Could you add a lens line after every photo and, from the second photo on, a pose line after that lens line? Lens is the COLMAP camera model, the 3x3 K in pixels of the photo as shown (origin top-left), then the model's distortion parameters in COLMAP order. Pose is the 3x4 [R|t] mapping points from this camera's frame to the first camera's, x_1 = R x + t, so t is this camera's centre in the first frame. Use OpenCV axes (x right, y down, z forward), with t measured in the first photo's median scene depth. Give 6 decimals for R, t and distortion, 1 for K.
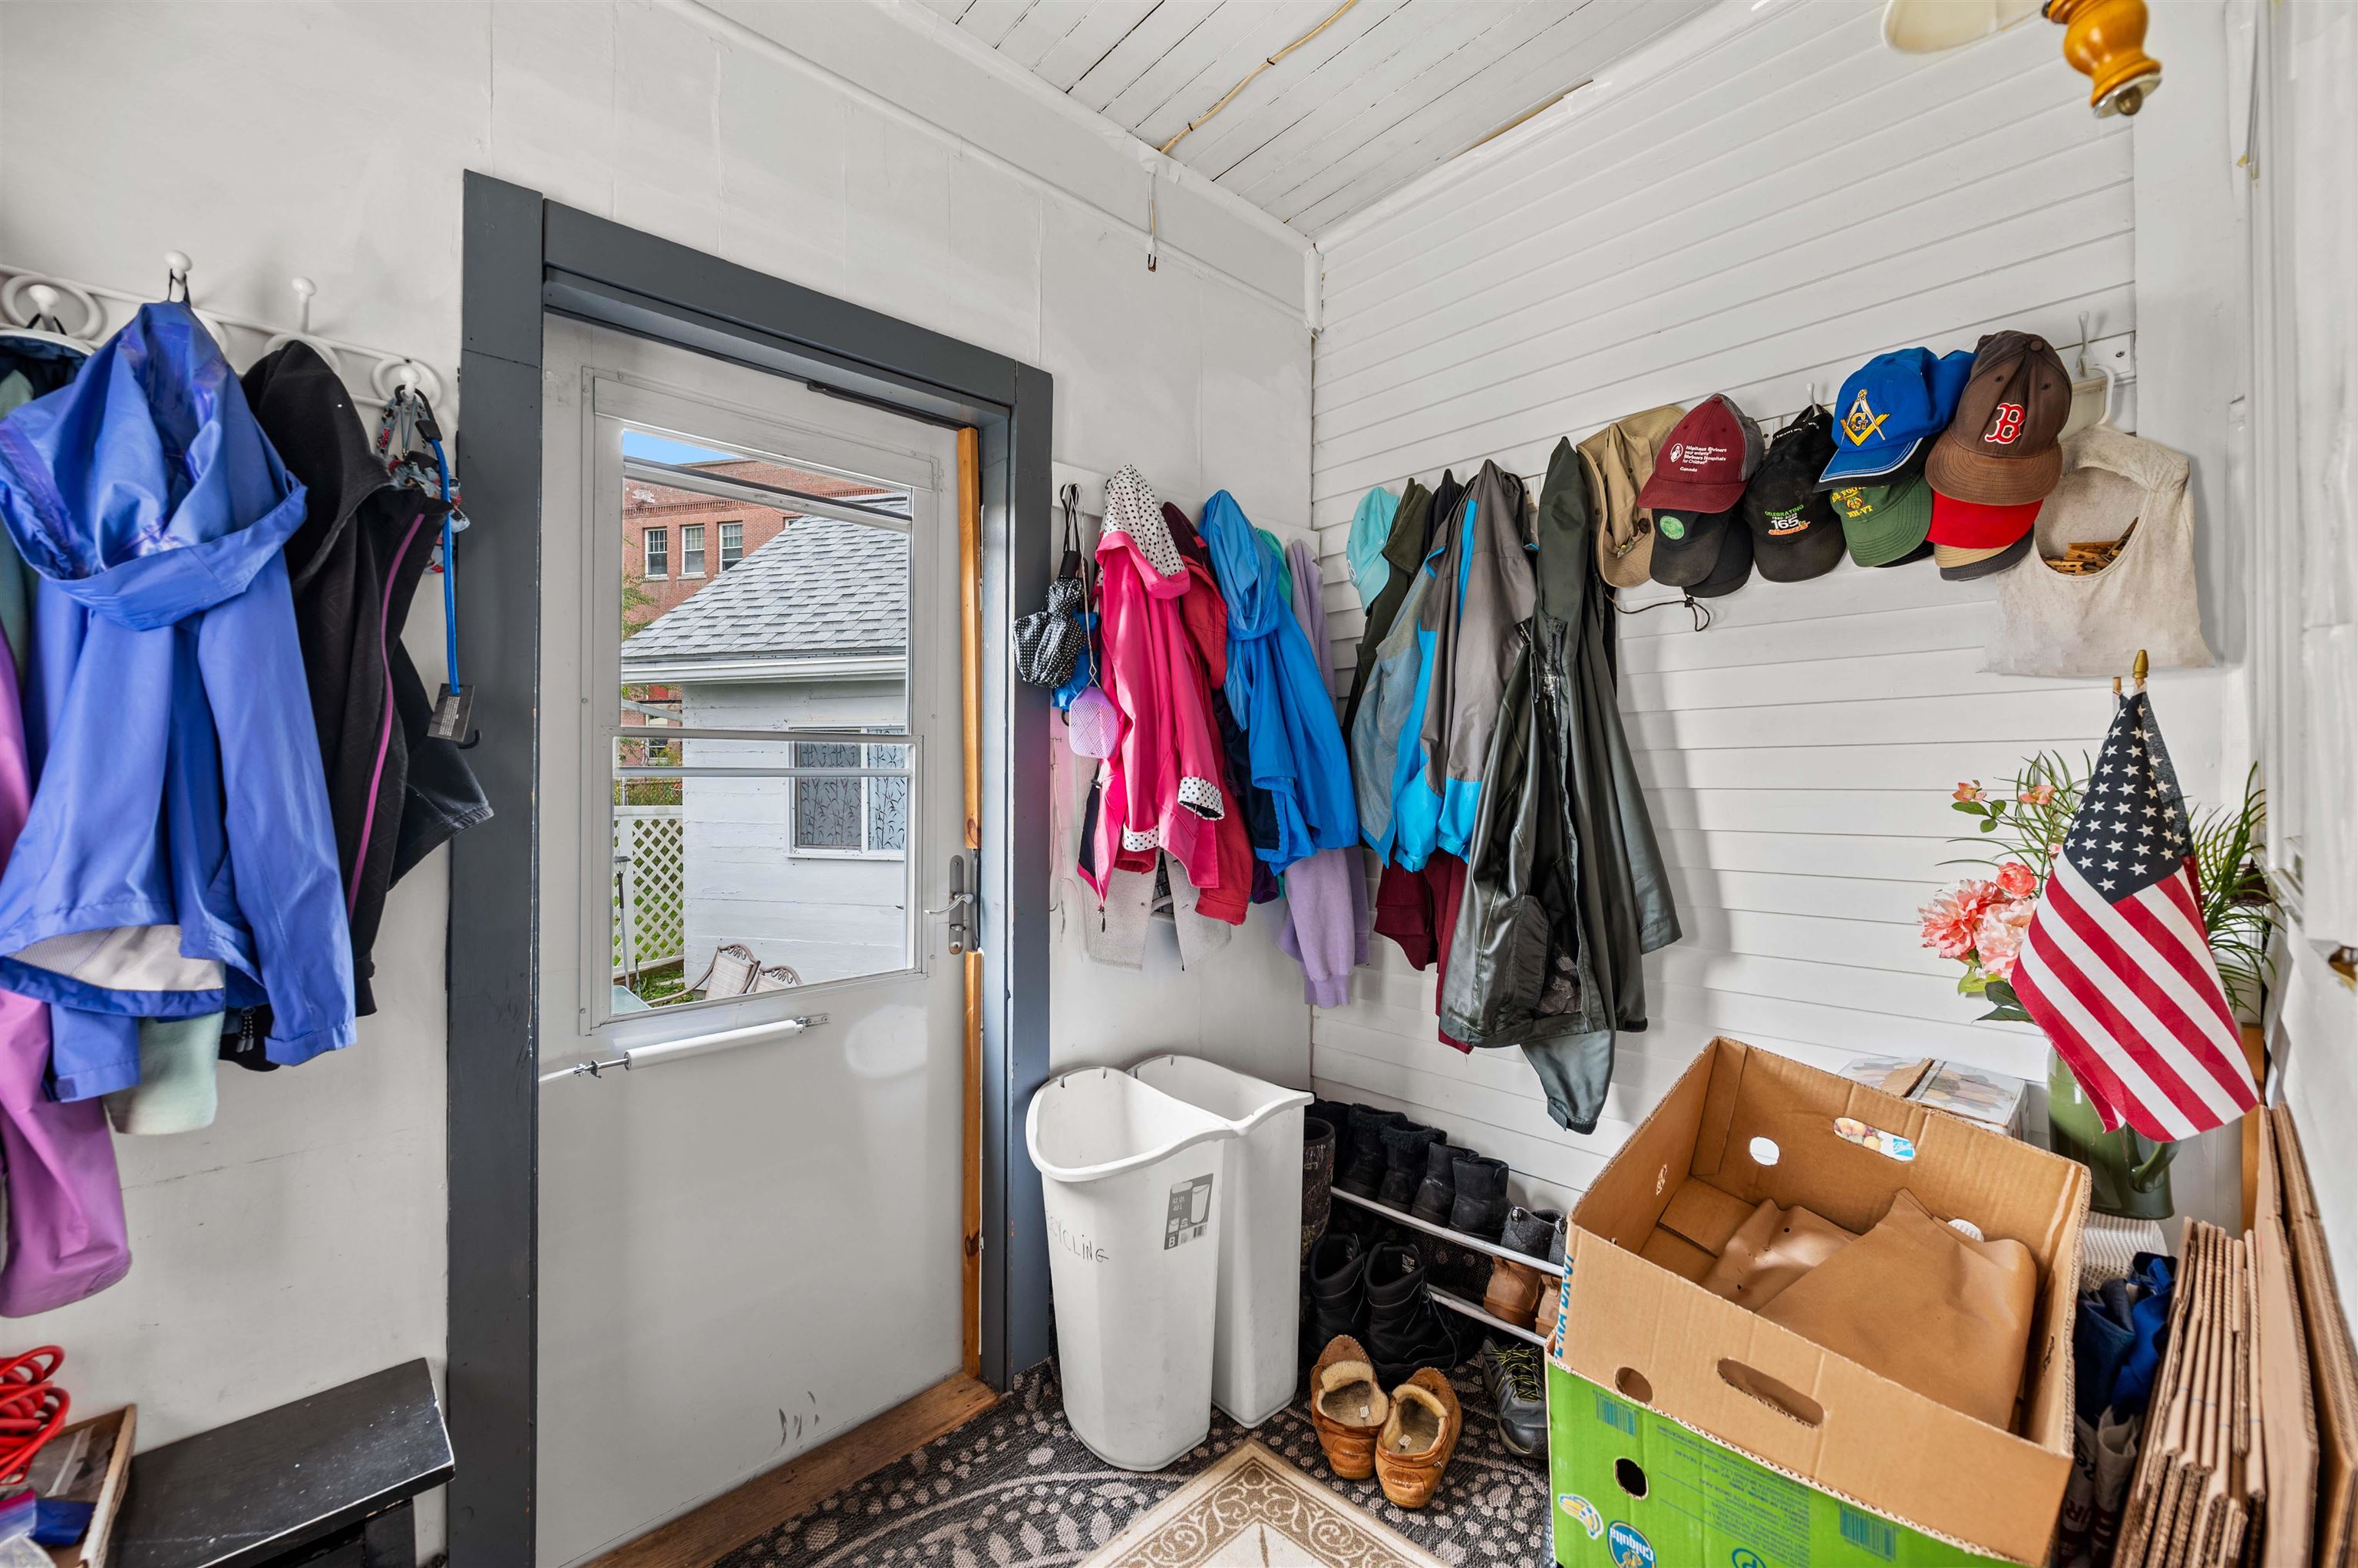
lens RADIAL K [[944.4, 0, 1182.4], [0, 944.4, 776.8], [0, 0, 1]] dist [-0.000465, 0.000612]
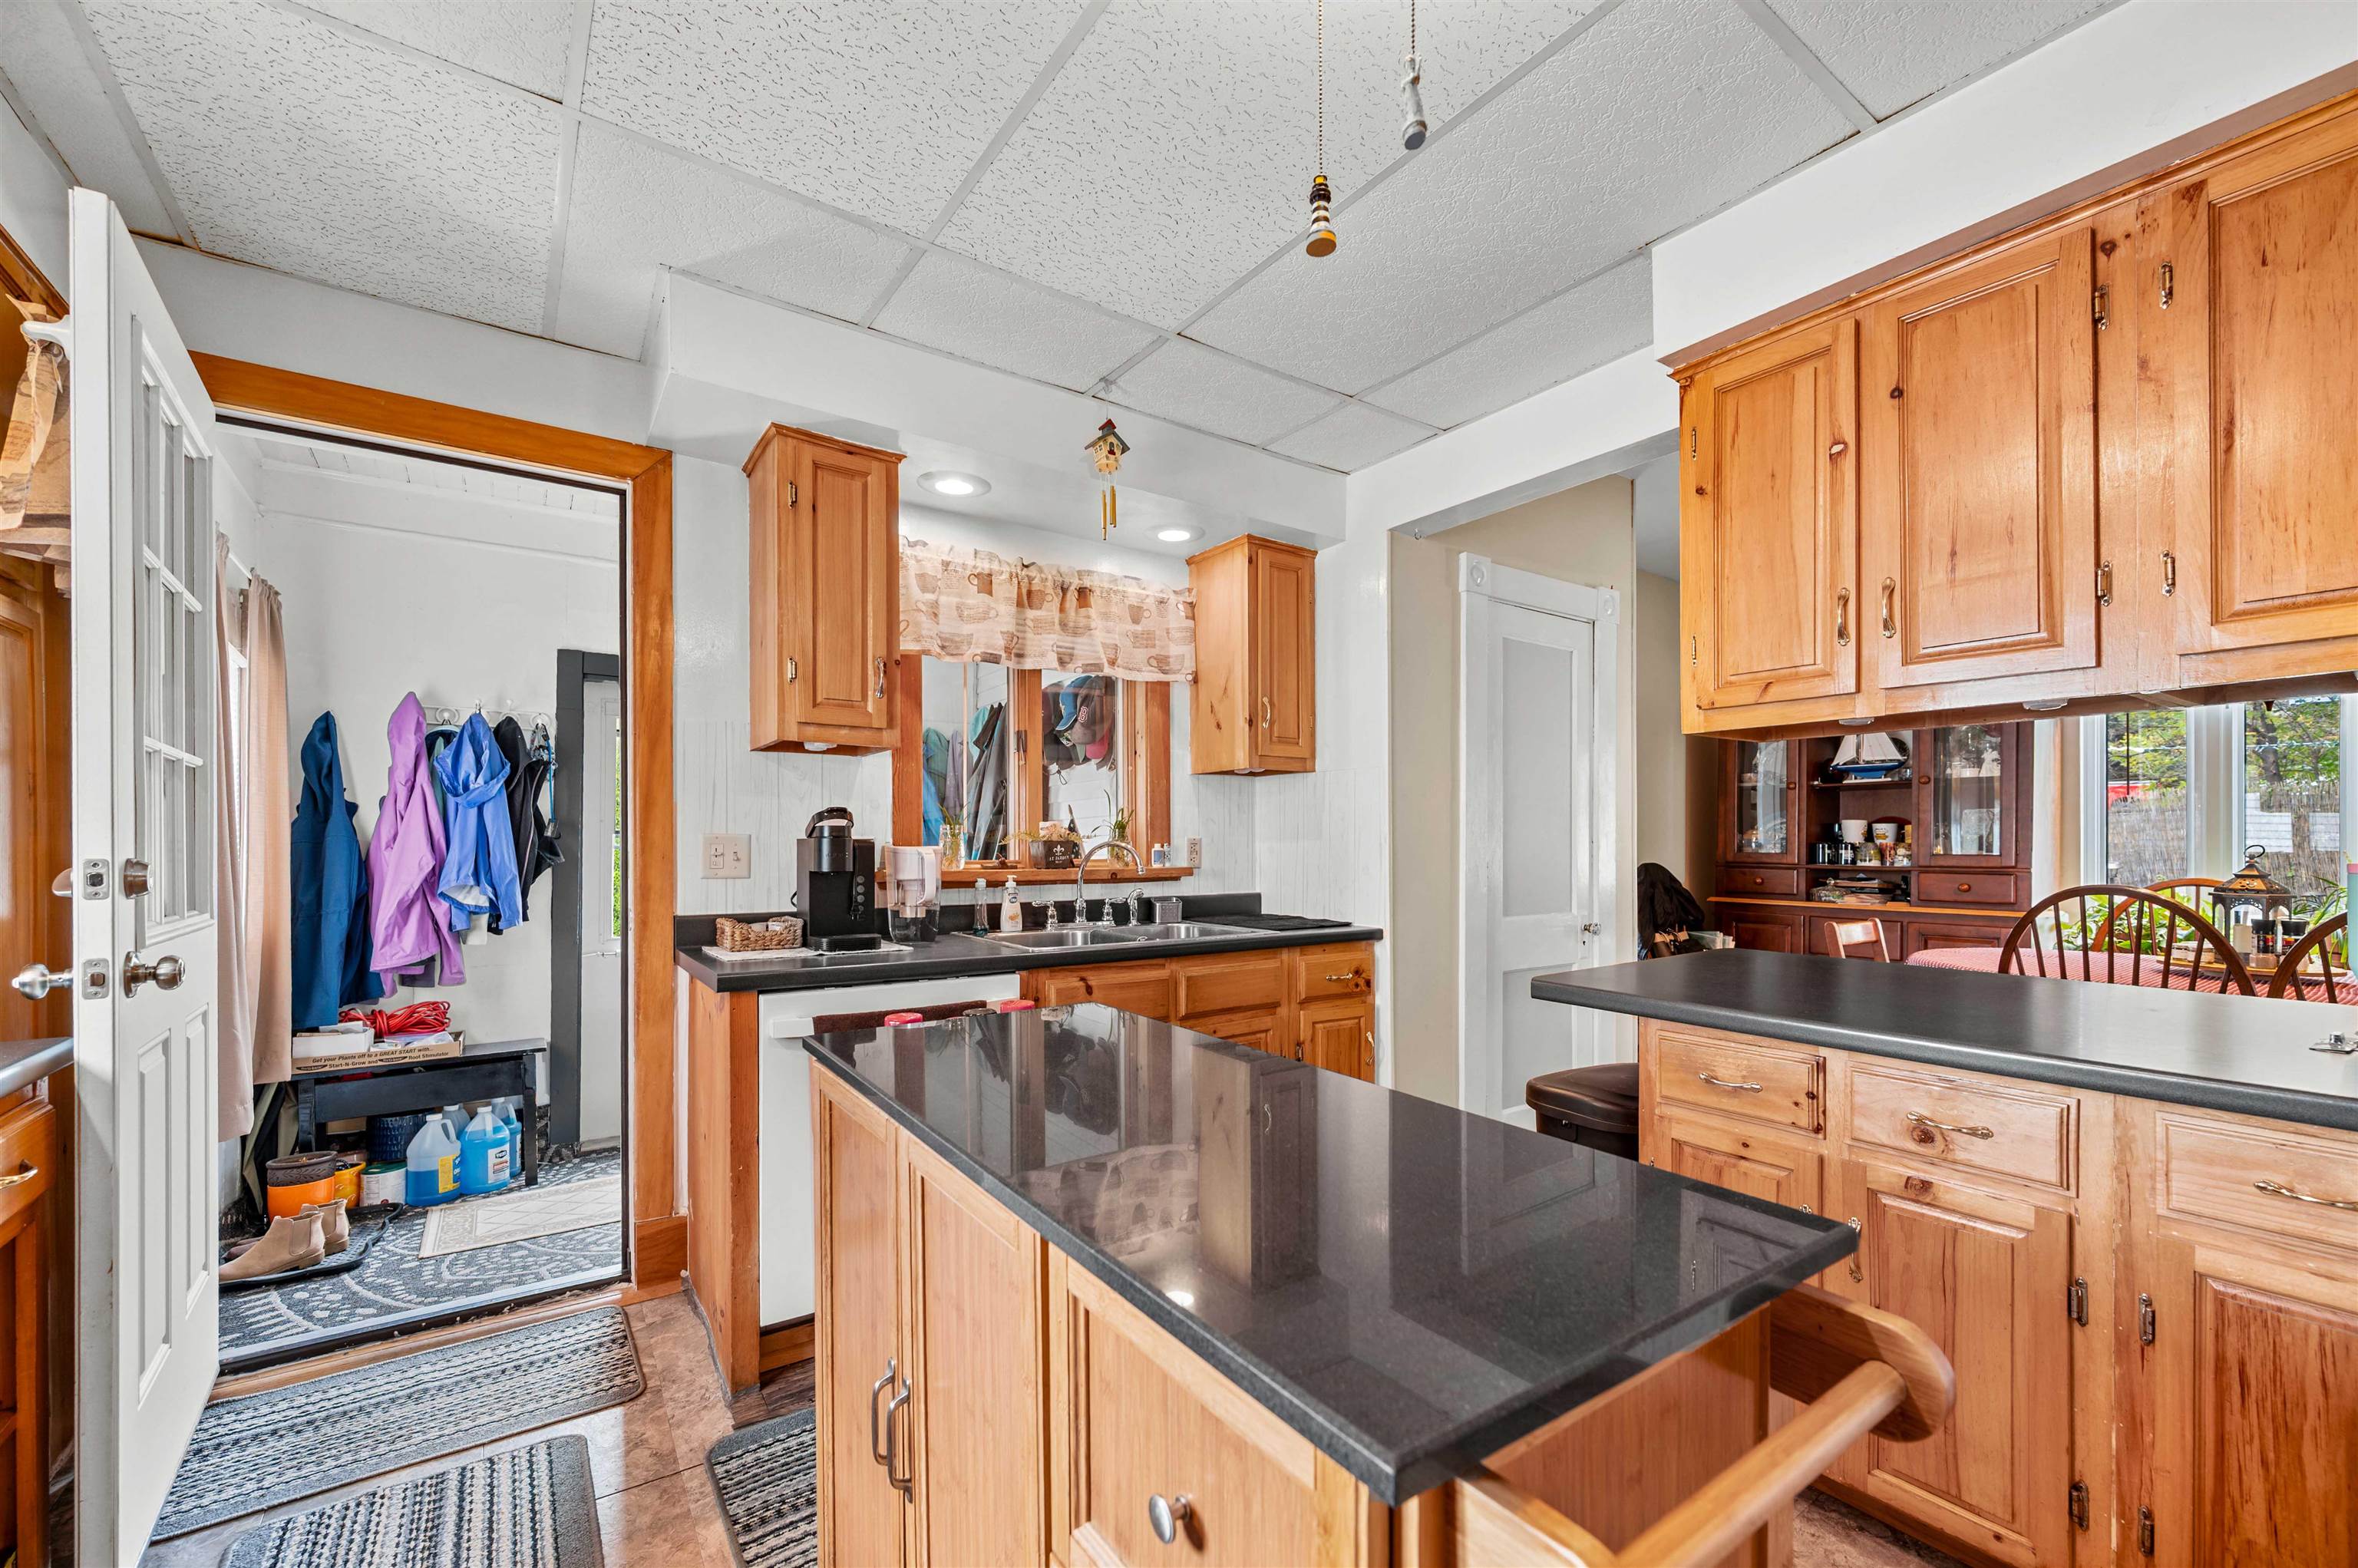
lens RADIAL K [[944.4, 0, 1182.0], [0, 944.4, 836.9], [0, 0, 1]] dist [-0.000465, 0.000612]
pose [[0.990869, 0.000140, -0.134830, 2.014456], [-0.001116, 0.999974, -0.007161, -0.016363], [0.134826, 0.007246, 0.990843, -2.134135]]
